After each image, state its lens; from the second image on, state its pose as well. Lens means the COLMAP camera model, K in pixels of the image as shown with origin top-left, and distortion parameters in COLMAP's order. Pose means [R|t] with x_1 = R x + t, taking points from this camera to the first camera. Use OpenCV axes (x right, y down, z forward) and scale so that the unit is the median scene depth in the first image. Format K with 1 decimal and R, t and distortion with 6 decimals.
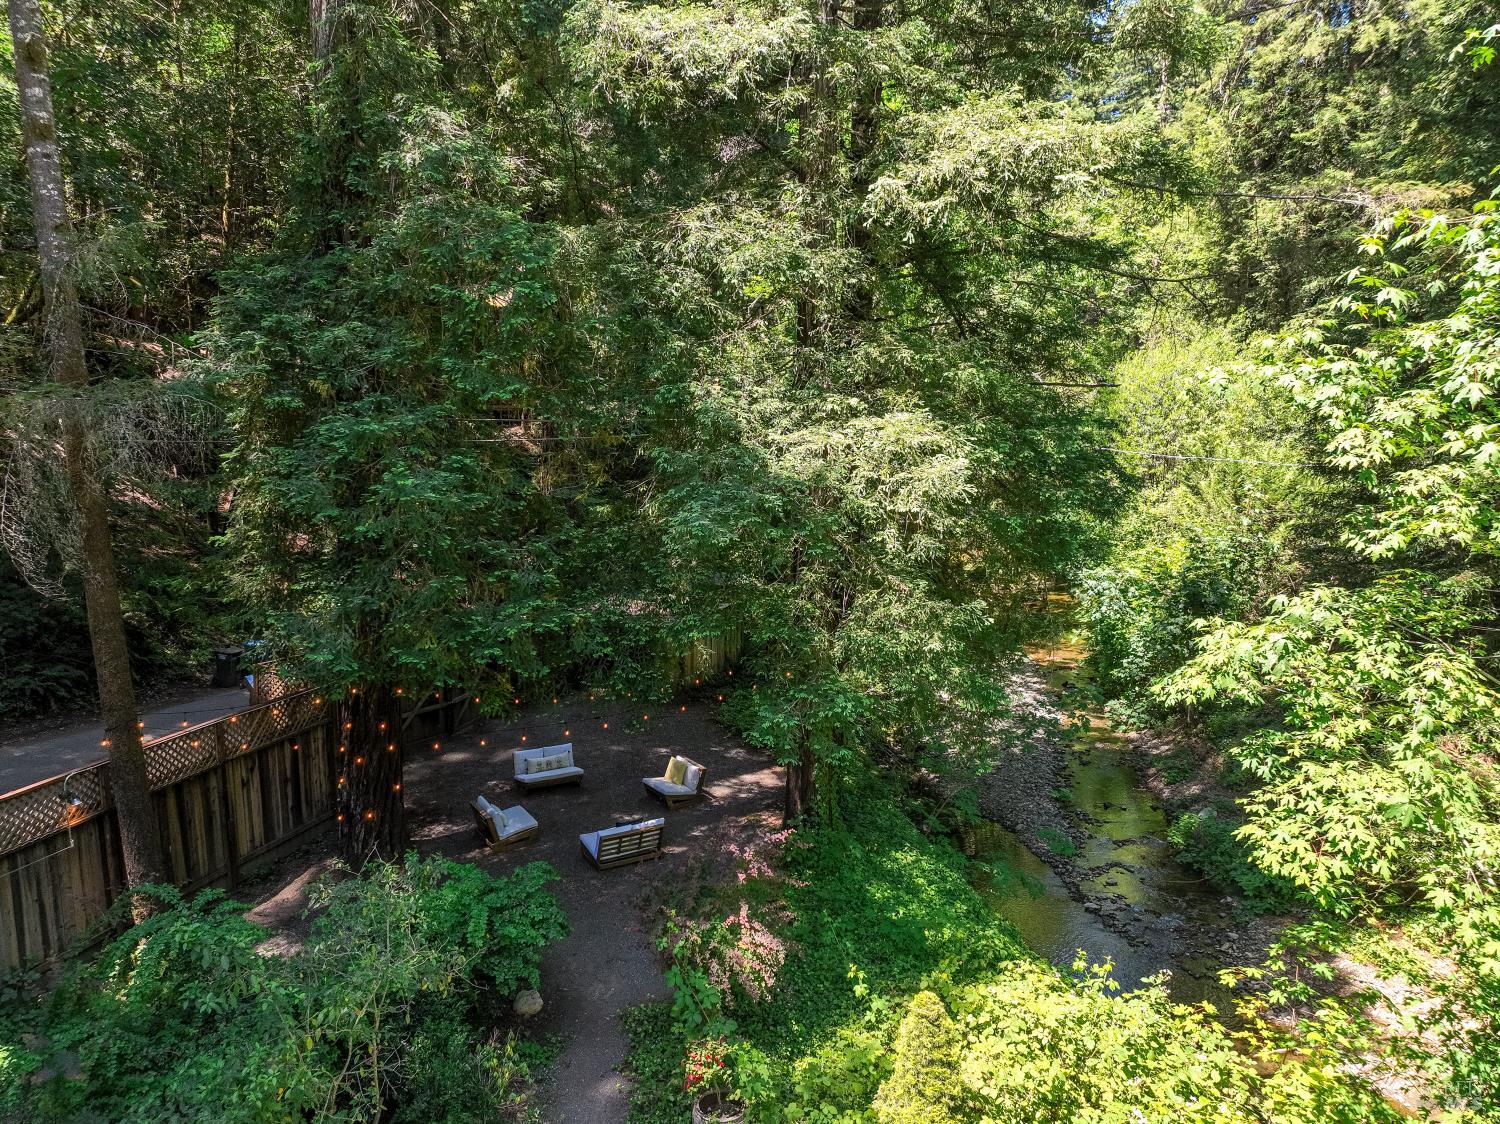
lens RADIAL K [[1066.6, 0, 750.0], [0, 1066.6, 562.0], [0, 0, 1]] dist [0.005951, 0.002724]
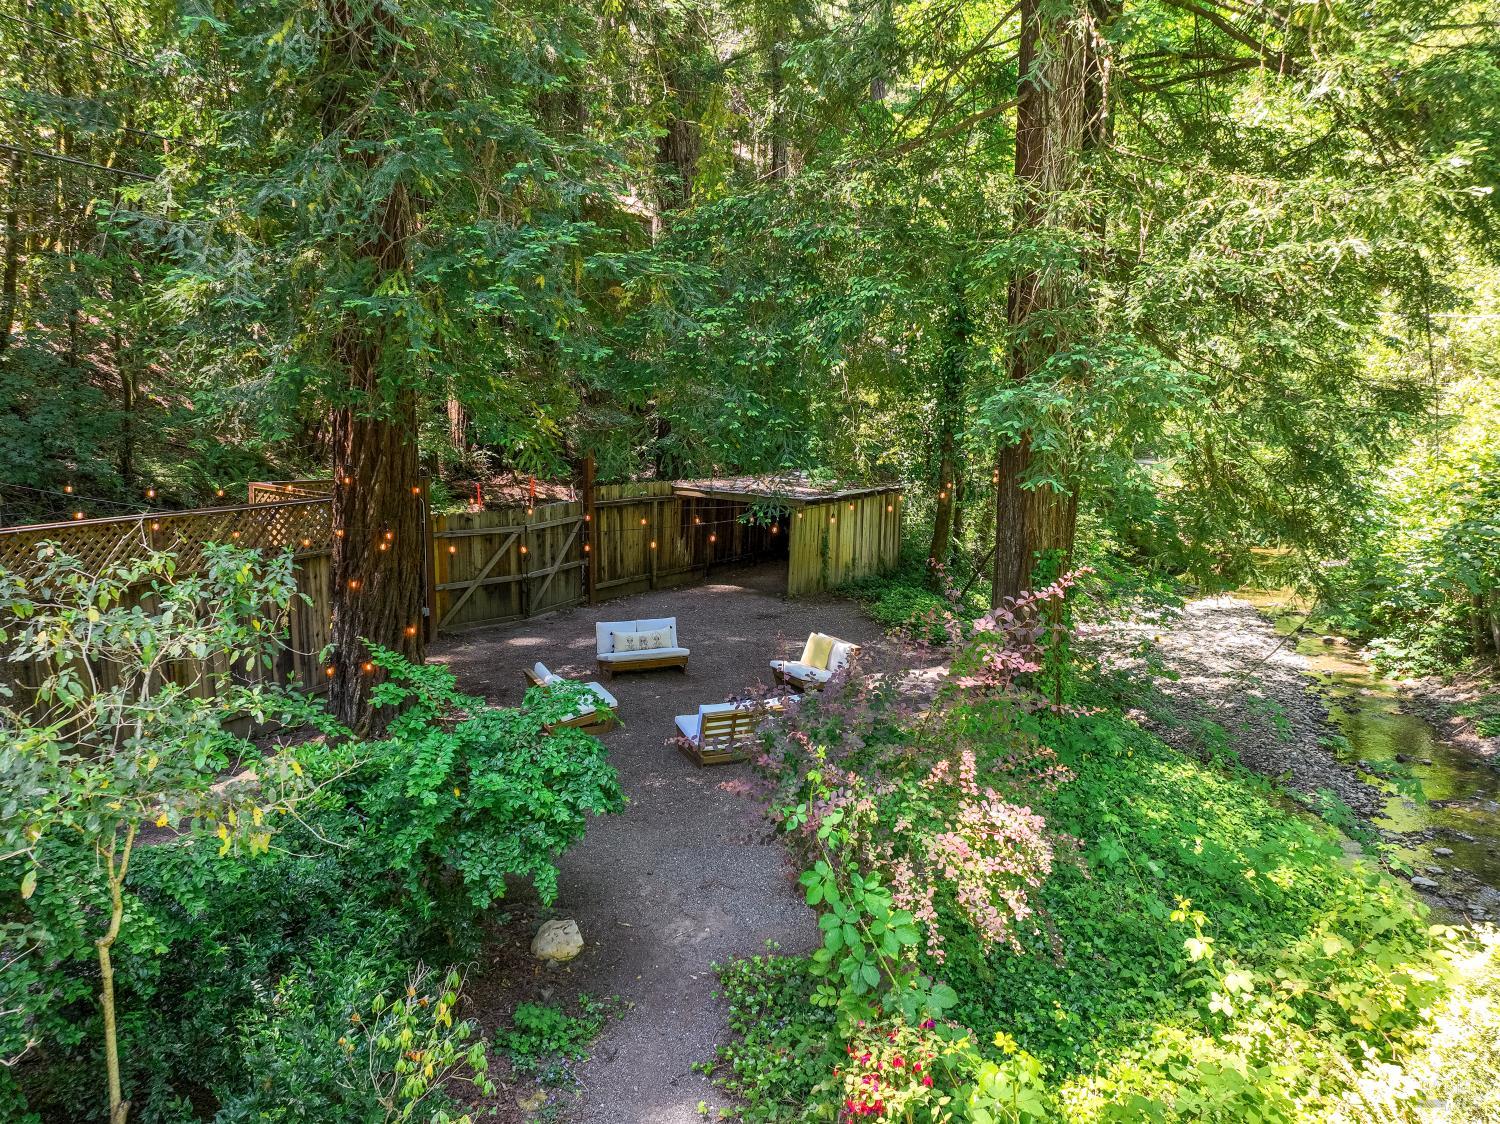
lens RADIAL K [[1059.4, 0, 750.0], [0, 1059.4, 562.0], [0, 0, 1]] dist [0.010727, 0.004219]
pose [[0.991637, 0.016106, -0.128049, -0.041061], [-0.016355, 0.999866, -0.000893, 0.231292], [0.128017, 0.002979, 0.991767, 0.498718]]
